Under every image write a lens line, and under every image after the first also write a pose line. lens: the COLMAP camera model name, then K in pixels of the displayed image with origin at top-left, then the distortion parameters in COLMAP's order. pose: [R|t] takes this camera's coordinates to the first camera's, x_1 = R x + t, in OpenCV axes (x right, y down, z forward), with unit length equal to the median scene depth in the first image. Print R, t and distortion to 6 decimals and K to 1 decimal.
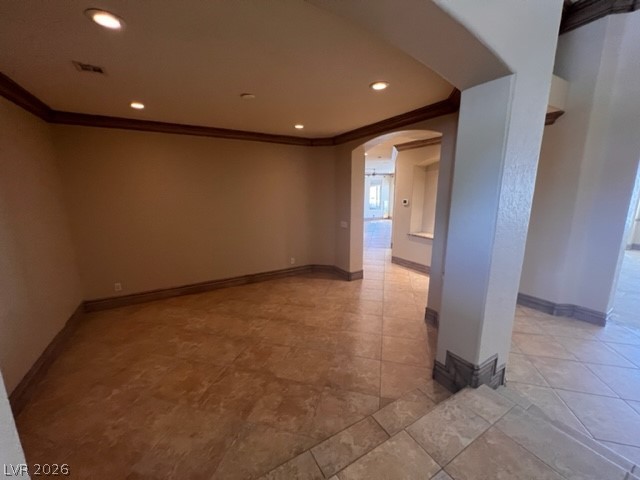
lens RADIAL K [[256.1, 0, 318.7], [0, 256.1, 242.2], [0, 0, 1]] dist [0.000071, 0.000226]
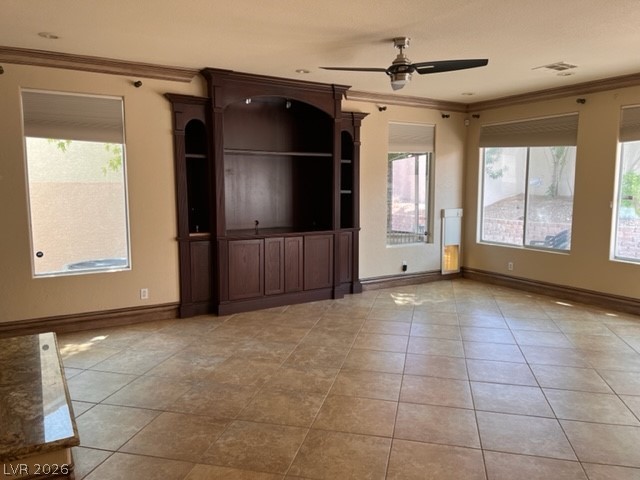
lens RADIAL K [[486.8, 0, 320.0], [0, 486.8, 240.0], [0, 0, 1]] dist [0.068551, -0.085553]
pose [[0.999637, 0.000414, 0.026929, 0.502836], [0.001933, 0.996200, -0.087072, -0.376202], [-0.026863, 0.087092, 0.995838, 2.216262]]
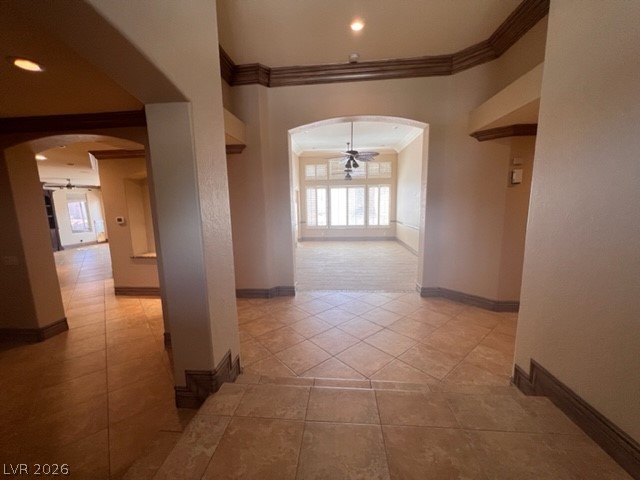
lens RADIAL K [[256.1, 0, 318.7], [0, 256.1, 242.2], [0, 0, 1]] dist [0.000071, 0.000226]
pose [[0.578324, -0.131003, 0.805220, 0.044981], [0.177589, 0.983569, 0.032471, 0.004218], [-0.796243, 0.124220, 0.592086, -0.015872]]
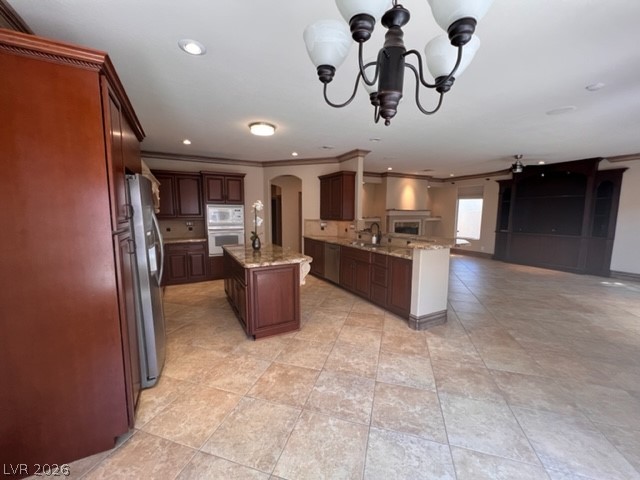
lens RADIAL K [[256.1, 0, 318.7], [0, 256.1, 242.2], [0, 0, 1]] dist [0.000071, 0.000226]
pose [[-0.036554, 0.121538, -0.991913, 2.380805], [-0.198592, 0.971897, 0.126404, -0.398018], [0.979400, 0.201606, -0.011390, 2.275861]]
